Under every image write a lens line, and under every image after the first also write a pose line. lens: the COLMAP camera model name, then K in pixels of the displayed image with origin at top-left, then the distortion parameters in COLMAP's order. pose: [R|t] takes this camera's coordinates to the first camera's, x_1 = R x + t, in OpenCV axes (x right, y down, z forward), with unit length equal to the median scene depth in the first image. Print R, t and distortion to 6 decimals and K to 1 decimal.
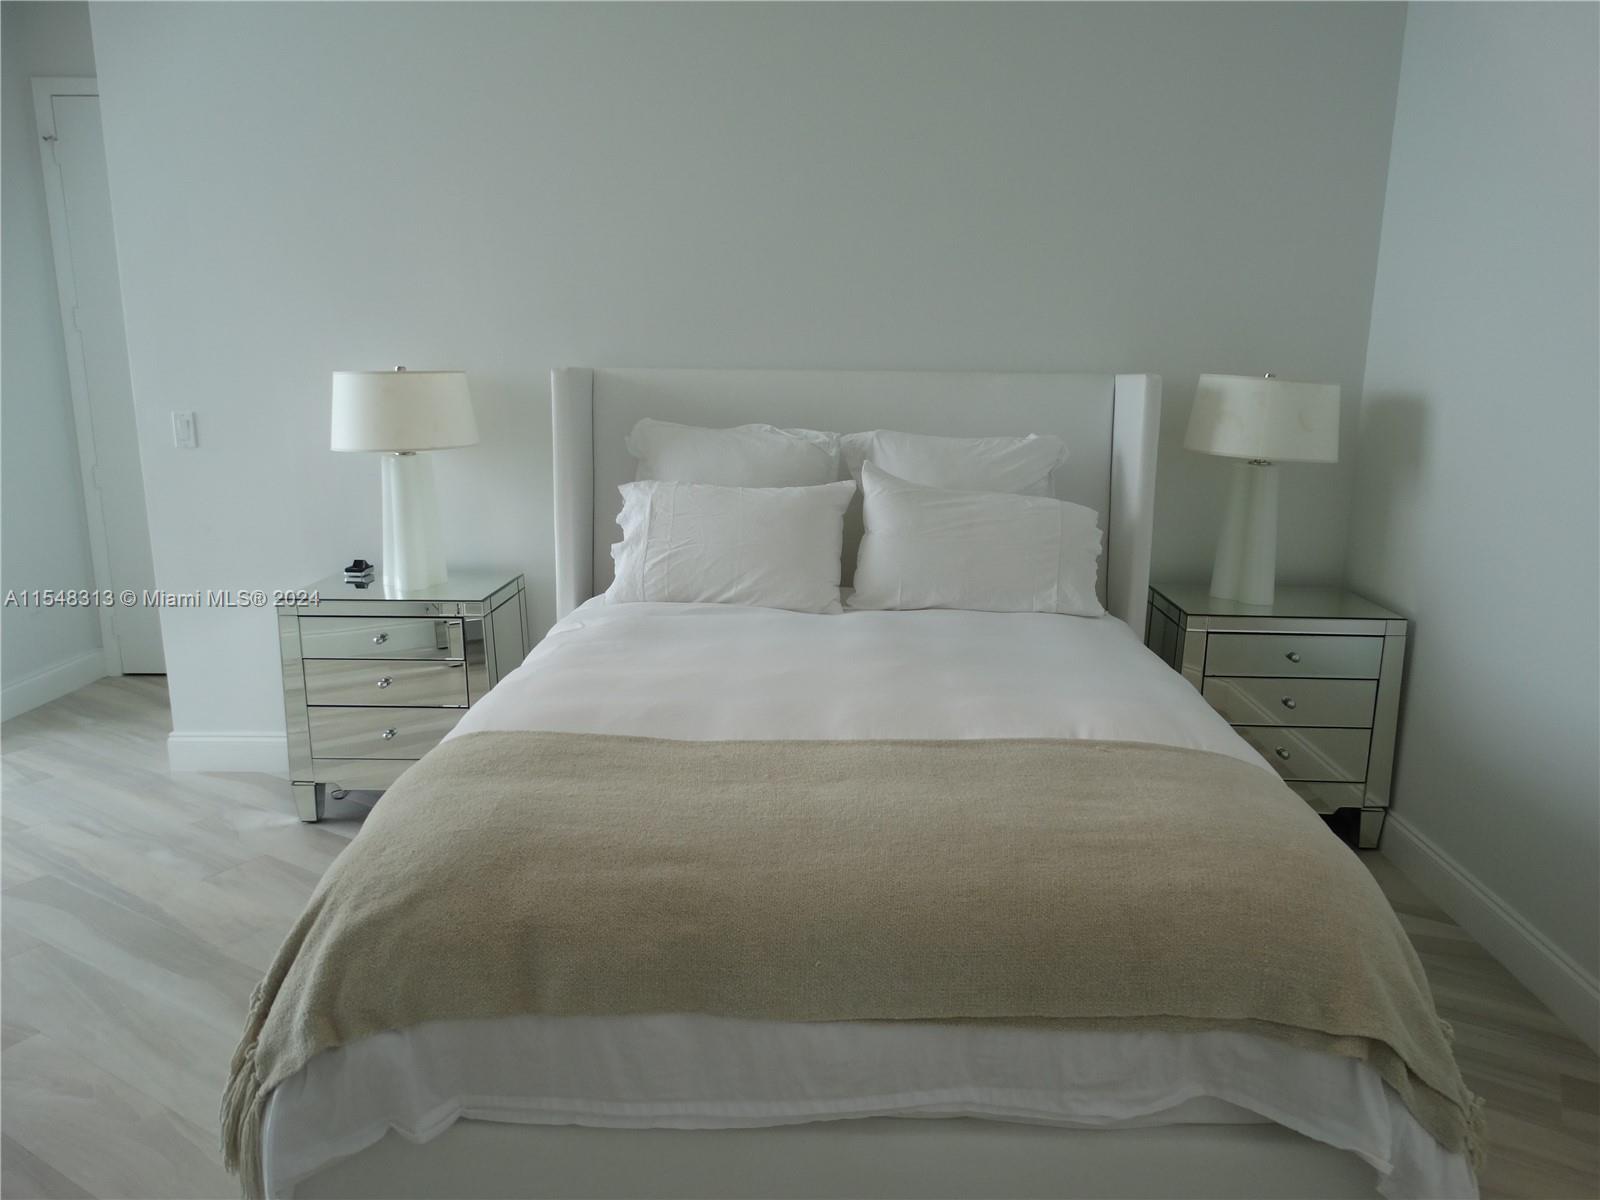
lens RADIAL K [[1160.4, 0, 800.0], [0, 1160.4, 600.0], [0, 0, 1]] dist [0.000374, 0.002624]
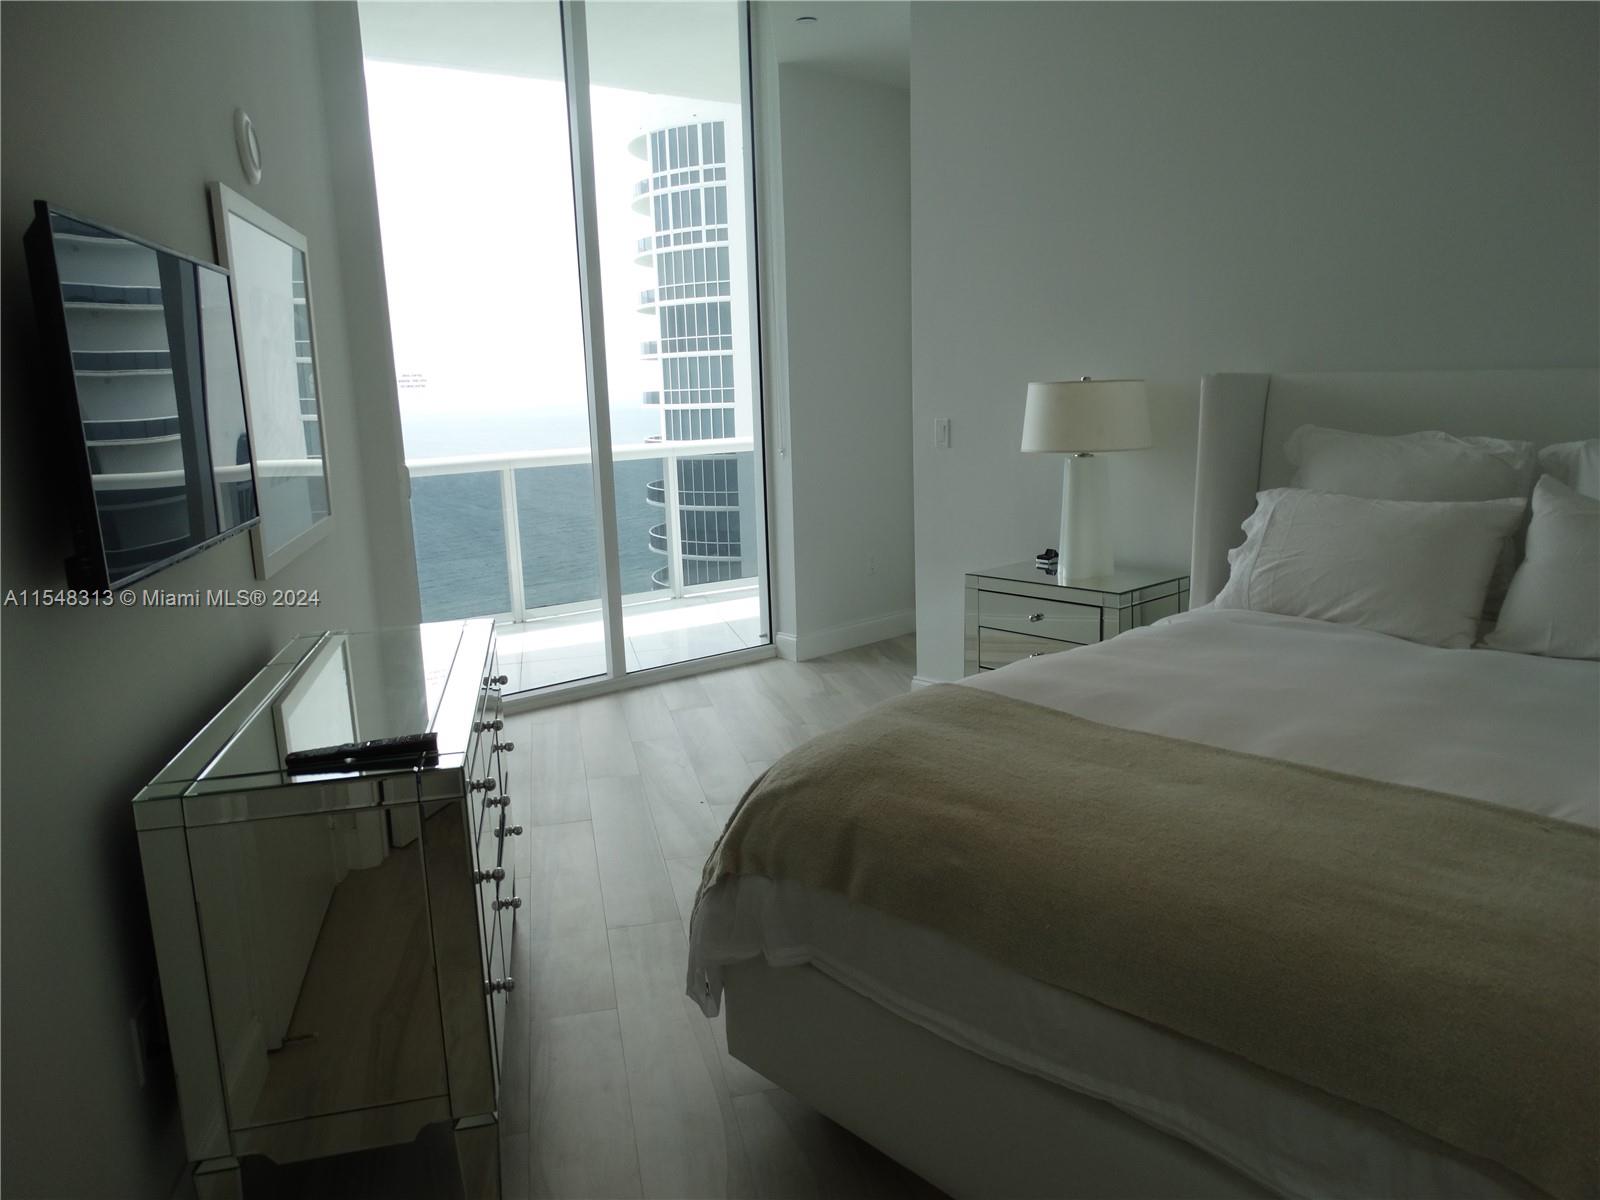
lens RADIAL K [[1160.4, 0, 800.0], [0, 1160.4, 600.0], [0, 0, 1]] dist [0.000374, 0.002624]
pose [[0.695943, 0.110634, -0.709523, 0.294781], [-0.120453, 0.992046, 0.036539, 0.003130], [0.707923, 0.060035, 0.703734, 0.039600]]
